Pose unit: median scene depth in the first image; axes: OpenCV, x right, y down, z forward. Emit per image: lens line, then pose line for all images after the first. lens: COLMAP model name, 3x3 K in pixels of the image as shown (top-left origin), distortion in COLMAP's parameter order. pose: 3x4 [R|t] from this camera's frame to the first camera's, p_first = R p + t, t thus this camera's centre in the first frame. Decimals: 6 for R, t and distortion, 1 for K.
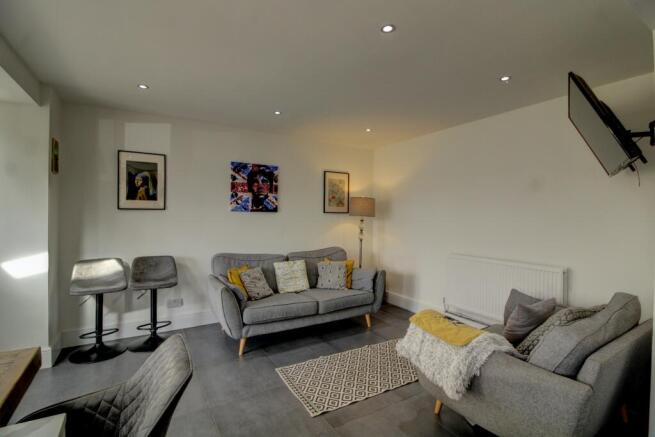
lens RADIAL K [[303.9, 0, 332.1], [0, 303.9, 214.2], [0, 0, 1]] dist [-0.014533, -0.005306]
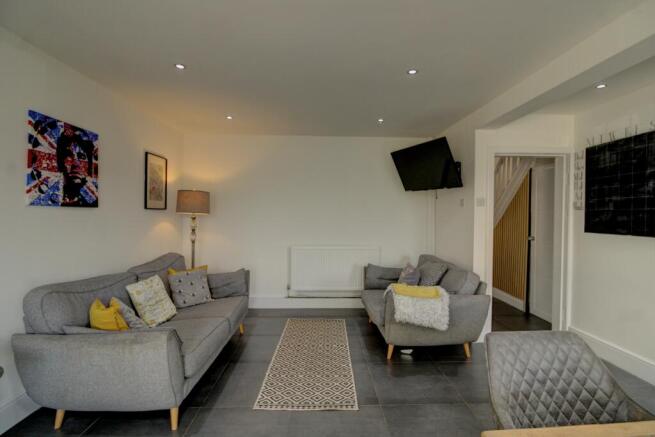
lens RADIAL K [[303.9, 0, 332.1], [0, 303.9, 215.3], [0, 0, 1]] dist [-0.014533, -0.005306]
pose [[0.496023, -0.007695, 0.868275, -0.504673], [-0.015874, 0.999713, 0.017928, -0.010162], [-0.868164, -0.022676, 0.495759, 0.285368]]
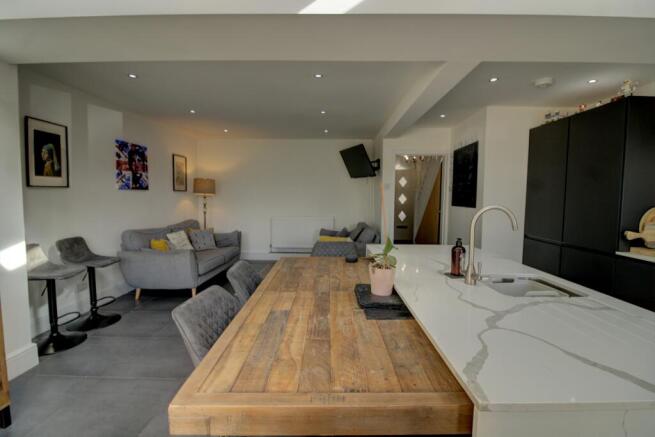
lens RADIAL K [[303.9, 0, 332.7], [0, 303.9, 218.4], [0, 0, 1]] dist [-0.014533, -0.005306]
pose [[0.539663, -0.063655, 0.839471, -0.776431], [-0.016521, 0.996145, 0.086155, -0.010539], [-0.841719, -0.060364, 0.536531, -0.148946]]
